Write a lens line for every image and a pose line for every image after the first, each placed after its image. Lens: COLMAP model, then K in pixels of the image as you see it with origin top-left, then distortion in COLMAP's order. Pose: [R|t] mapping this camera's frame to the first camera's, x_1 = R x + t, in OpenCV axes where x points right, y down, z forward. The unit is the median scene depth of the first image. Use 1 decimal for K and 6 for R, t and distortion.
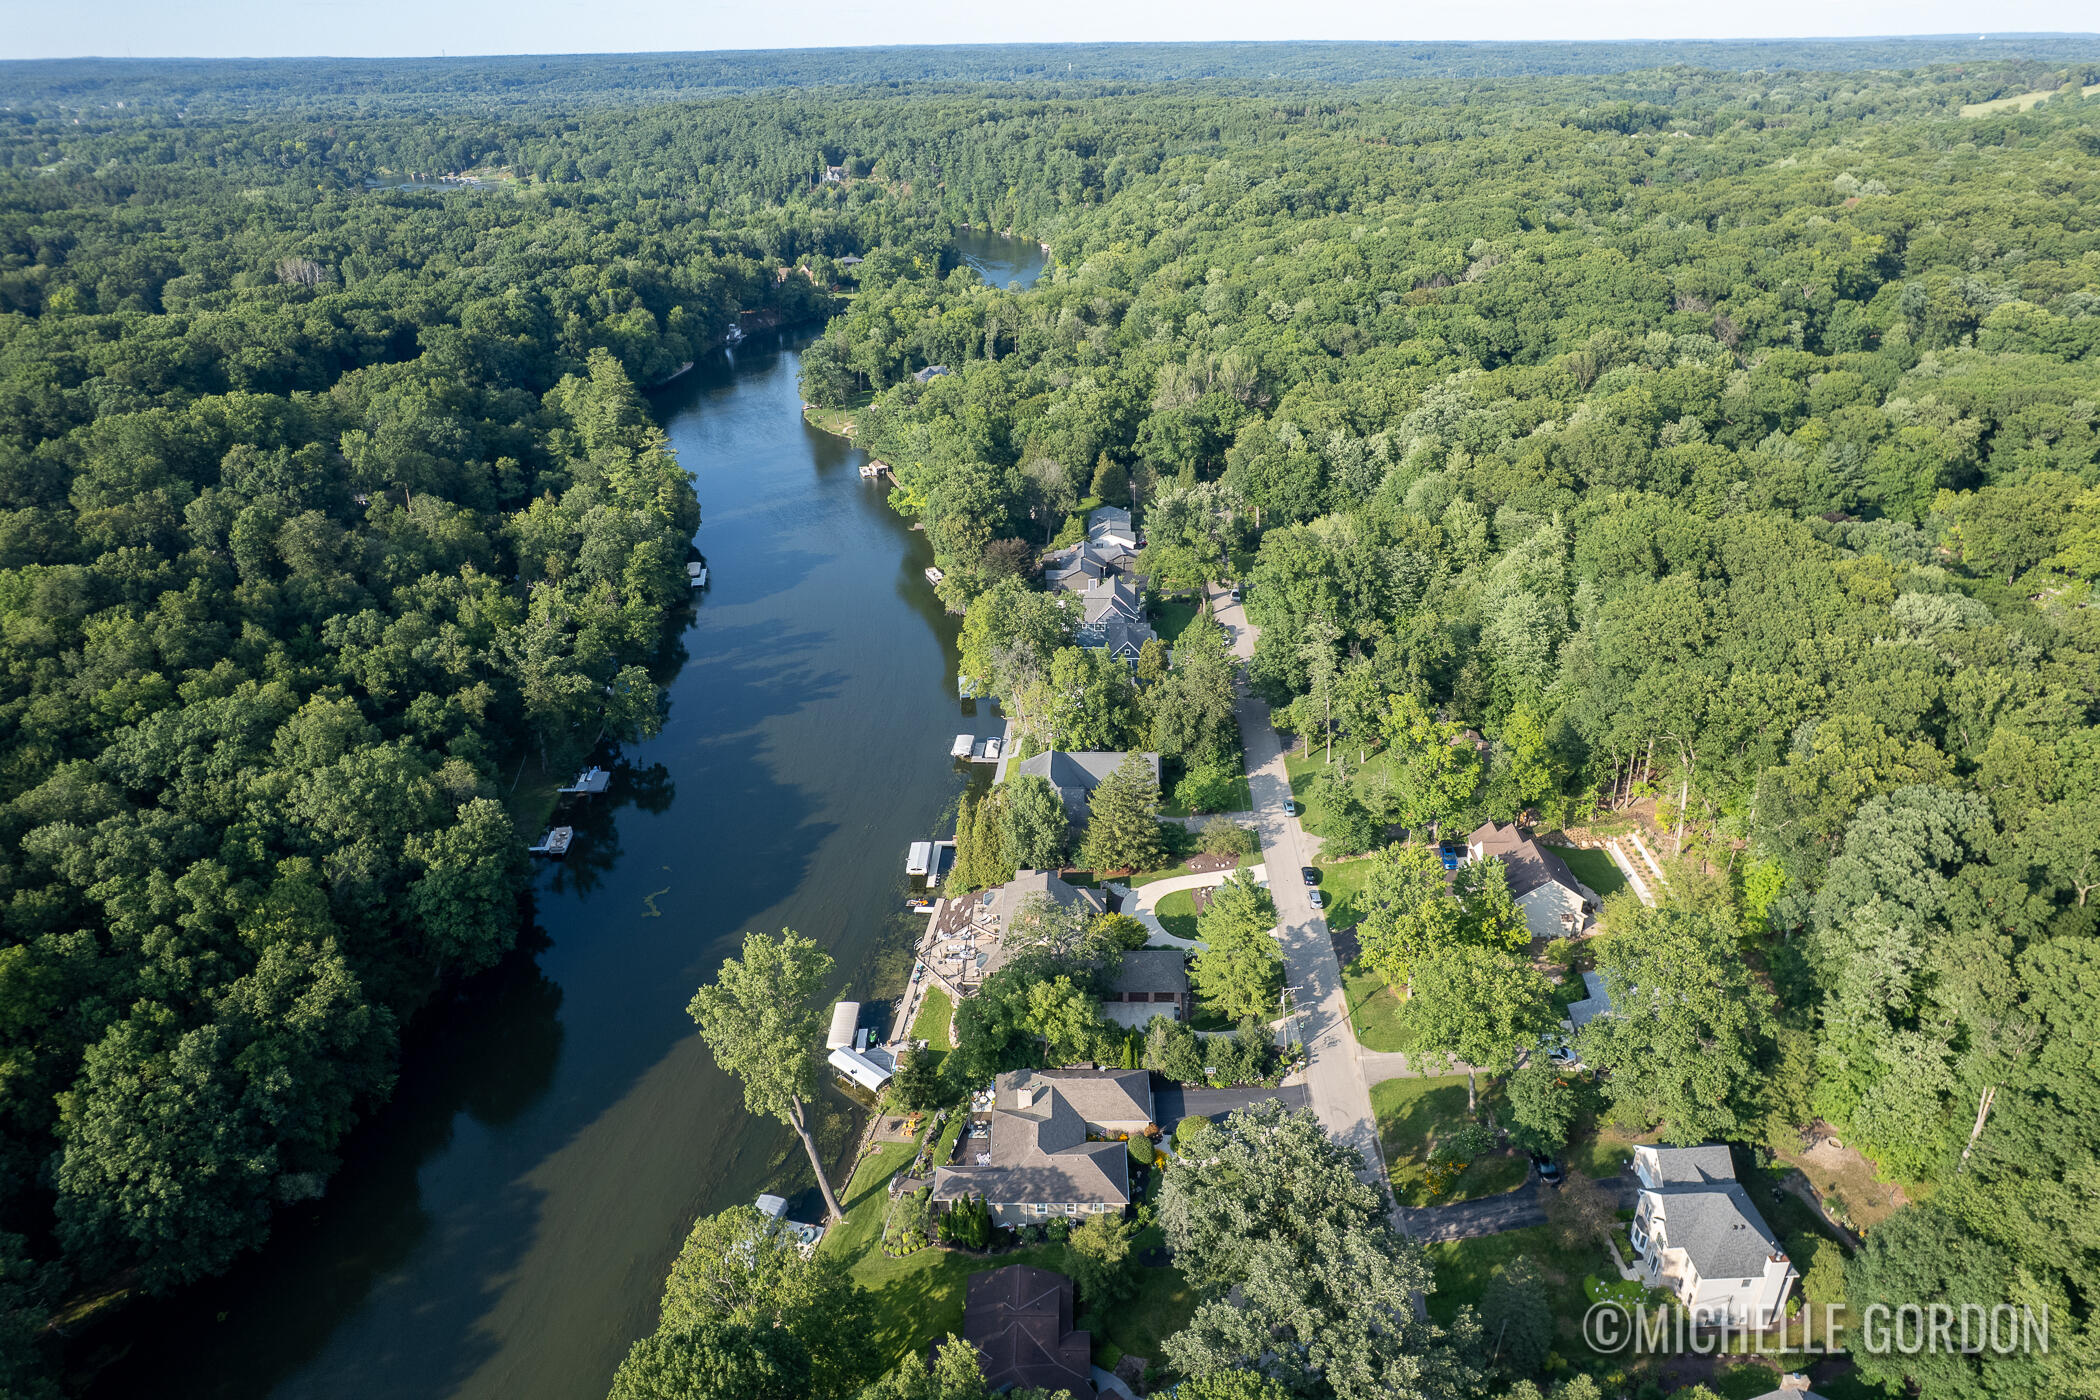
lens RADIAL K [[1337.9, 0, 1051.1], [0, 1337.9, 688.7], [0, 0, 1]] dist [-0.077762, 0.068884]
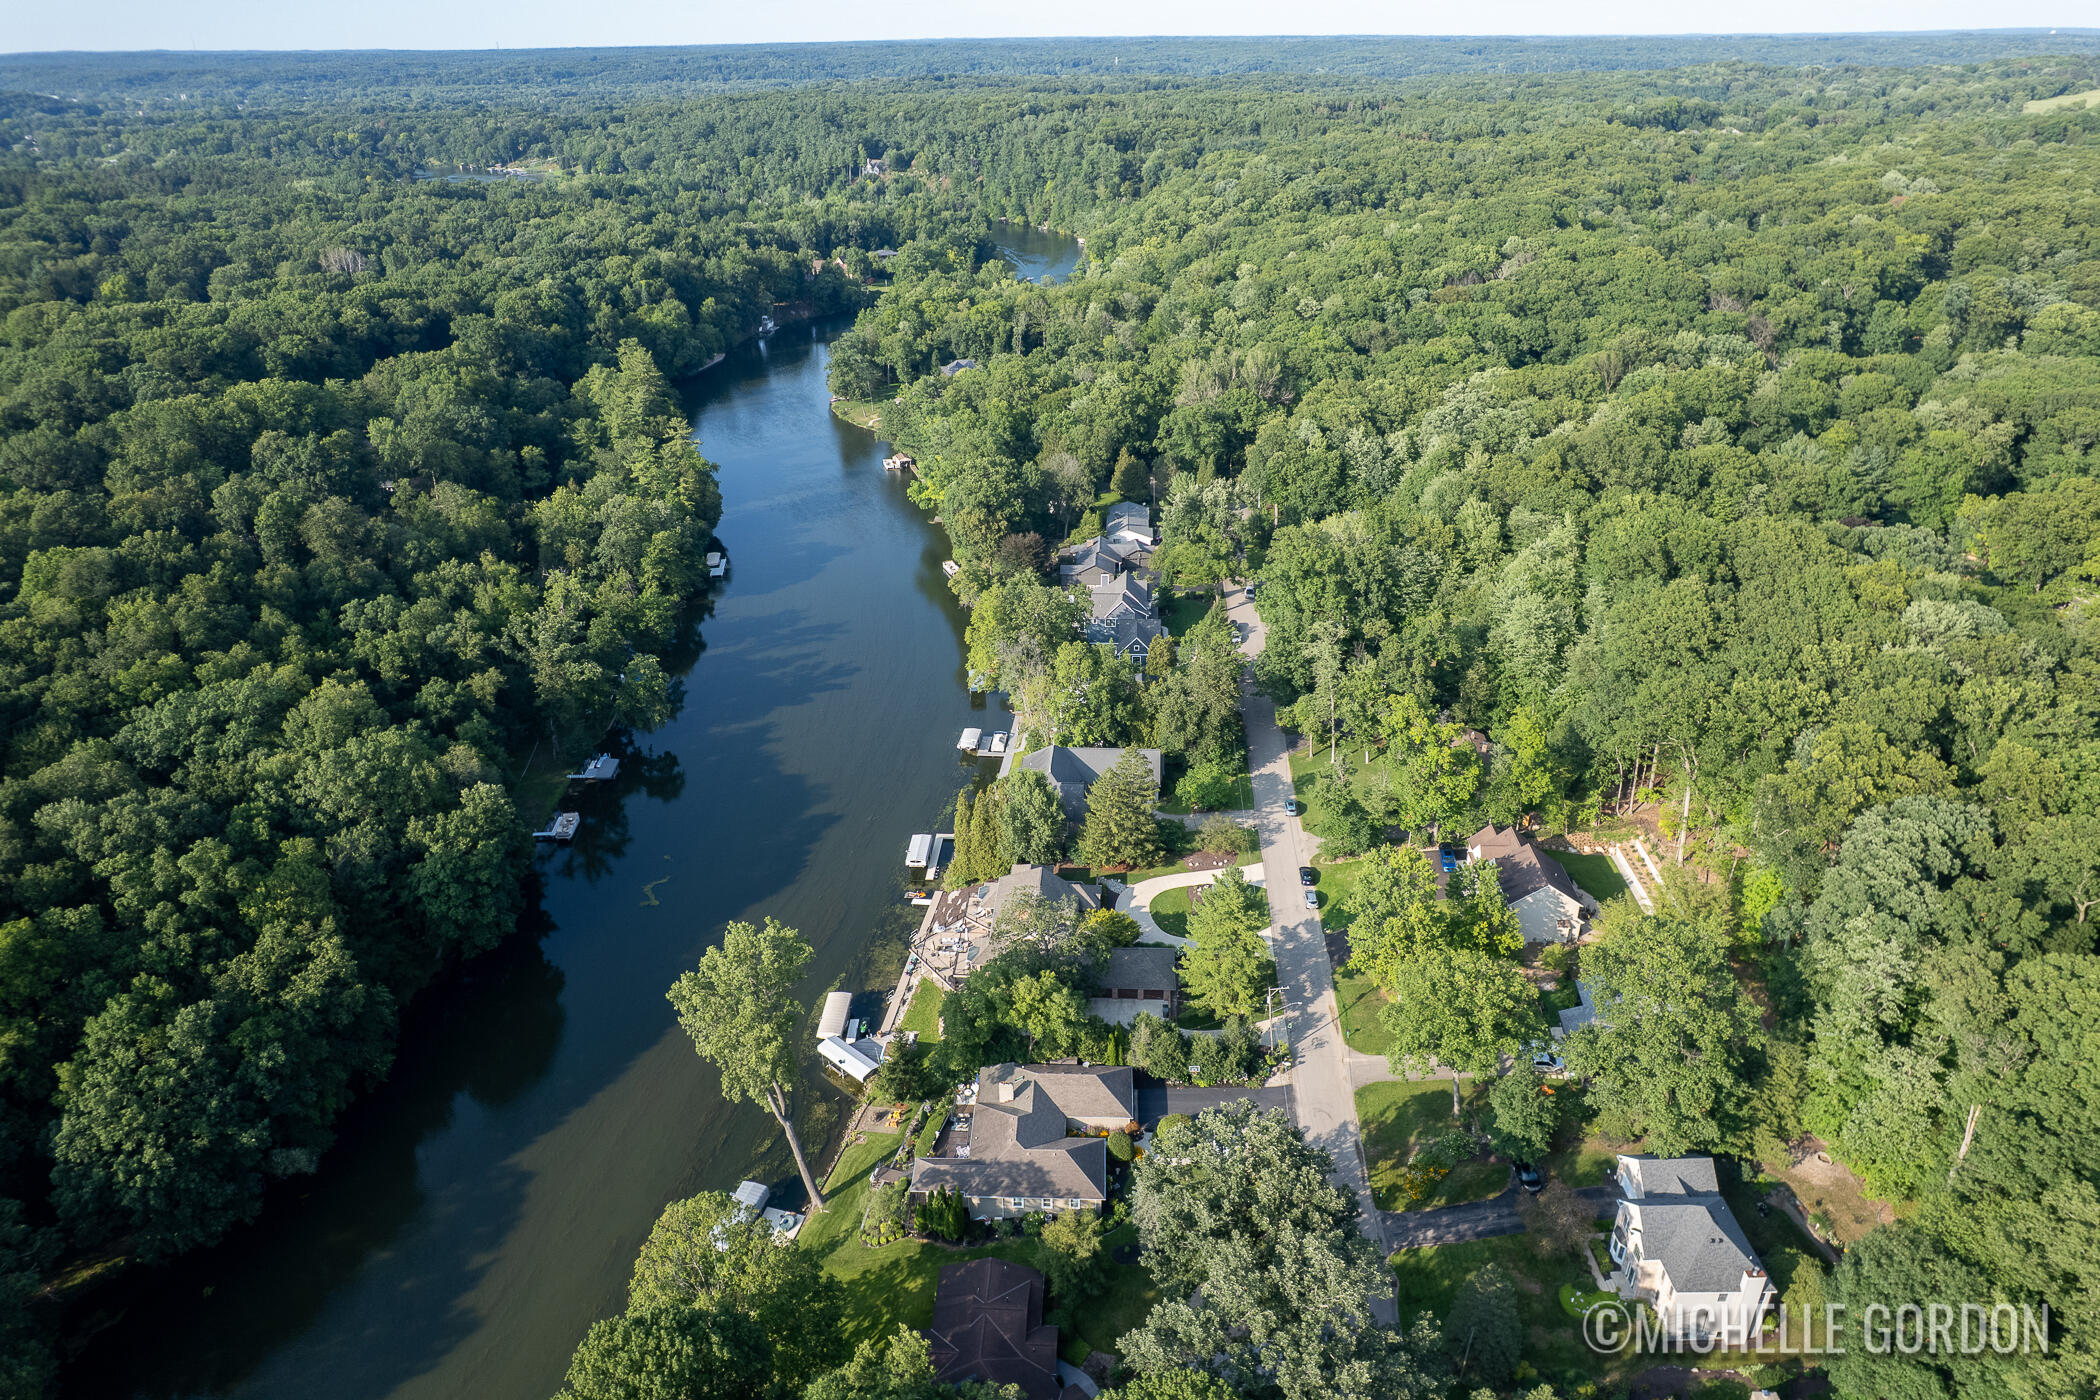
lens RADIAL K [[1337.9, 0, 1051.2], [0, 1337.9, 688.4], [0, 0, 1]] dist [-0.077762, 0.068884]
pose [[0.999455, 0.015874, -0.028940, 0.026117], [-0.015767, 0.999868, 0.003925, -0.000250], [0.028999, -0.003467, 0.999573, 0.000891]]
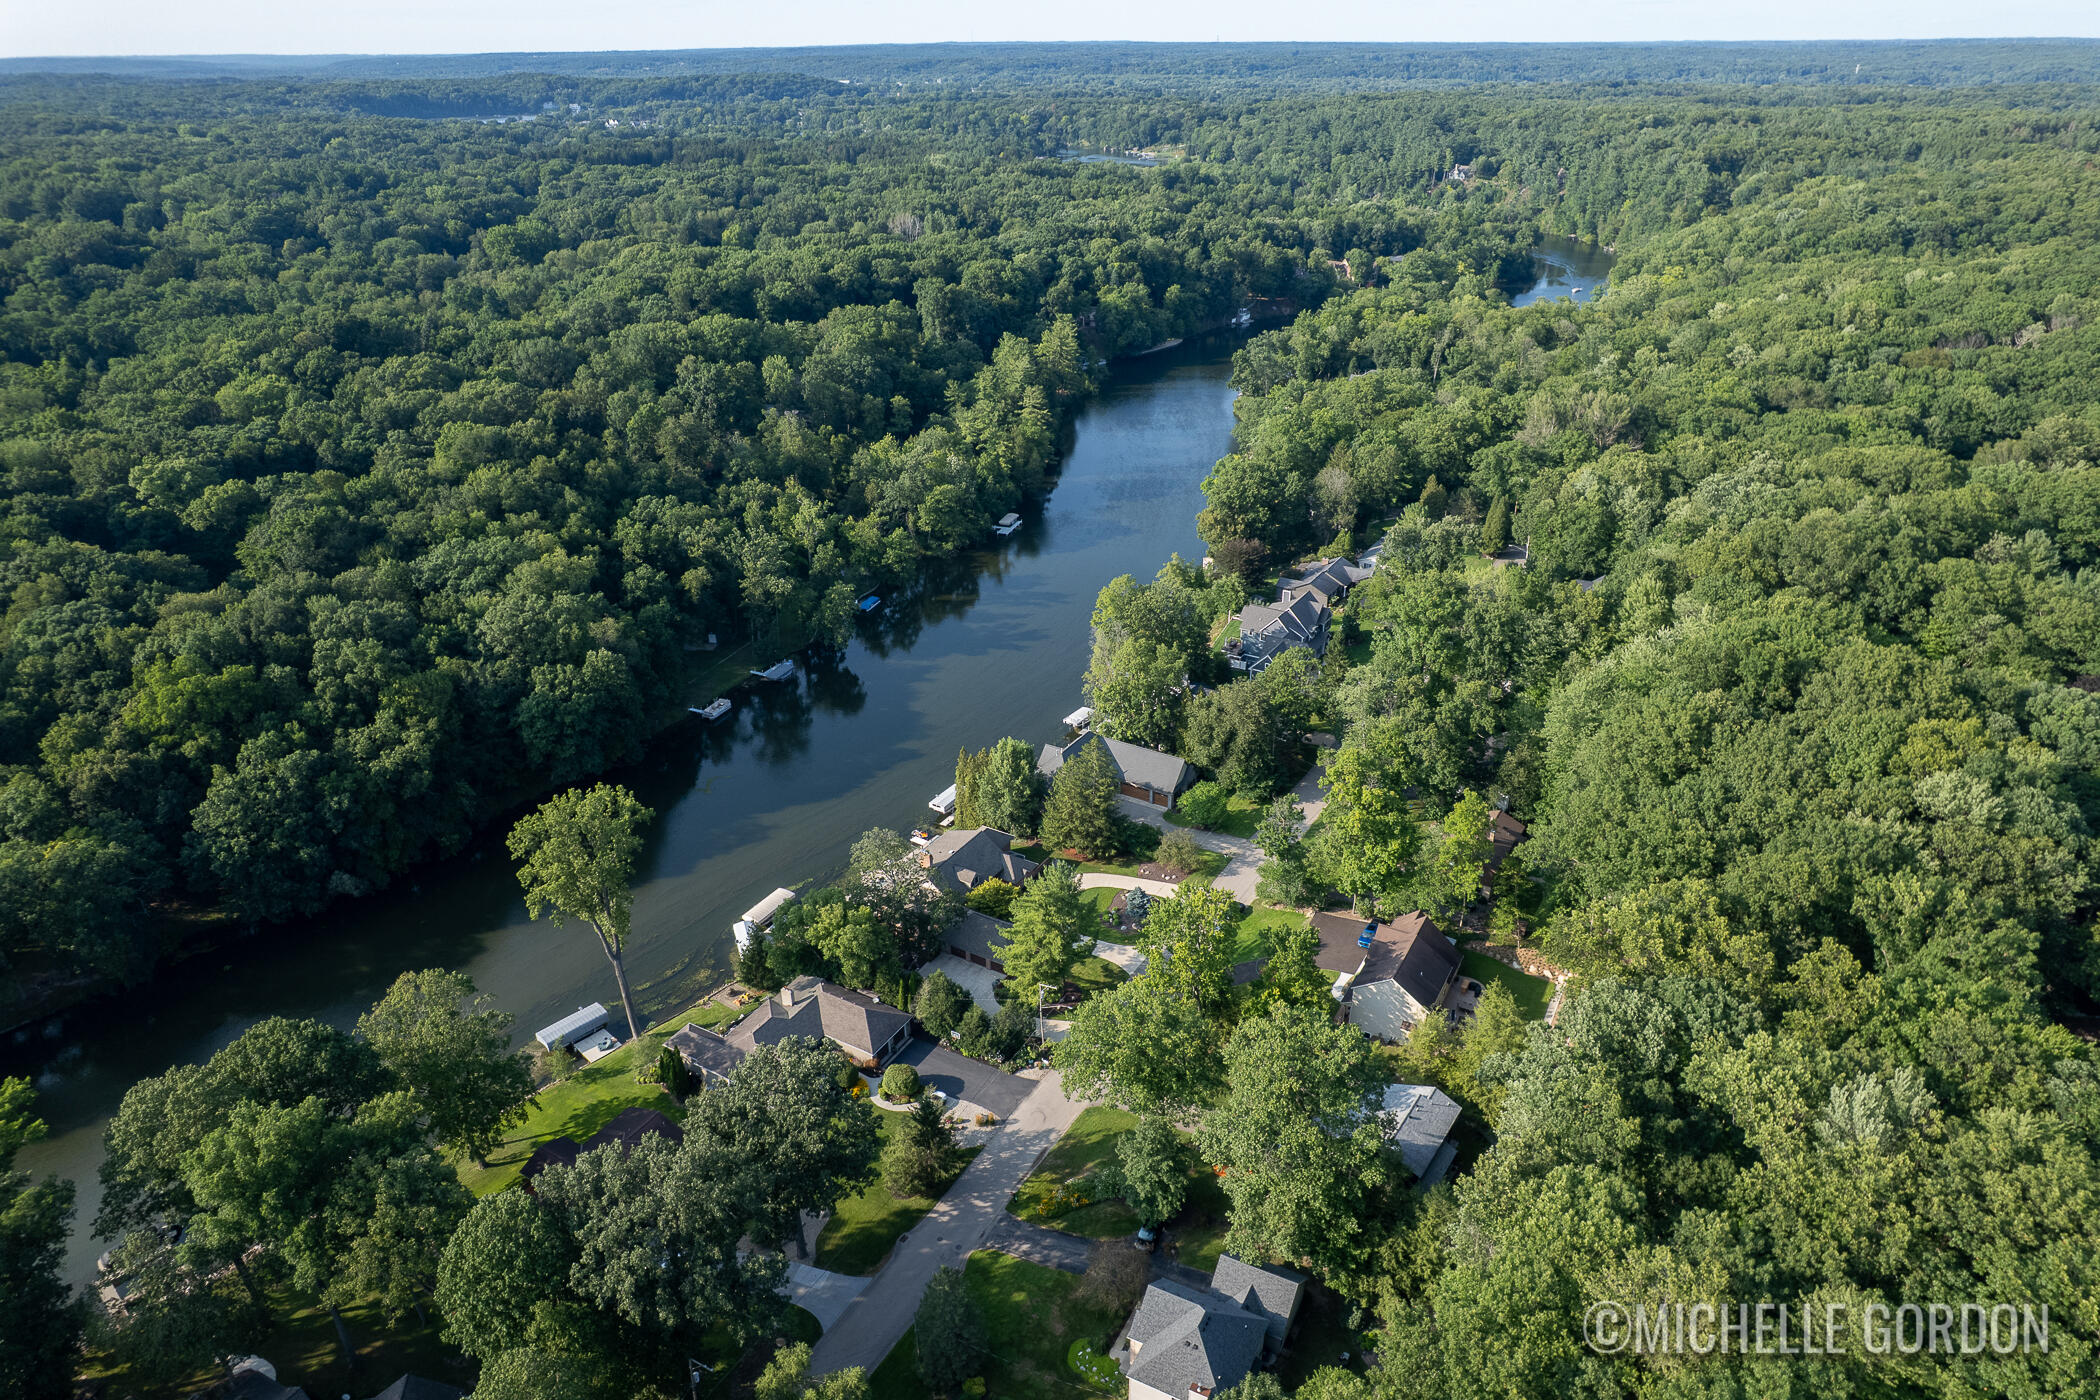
lens RADIAL K [[1337.9, 0, 1057.8], [0, 1337.9, 703.7], [0, 0, 1]] dist [-0.077762, 0.068884]
pose [[0.871227, 0.227547, -0.434955, 0.410153], [-0.220887, 0.973023, 0.066596, -0.036788], [0.438375, 0.038055, 0.897986, 0.062620]]
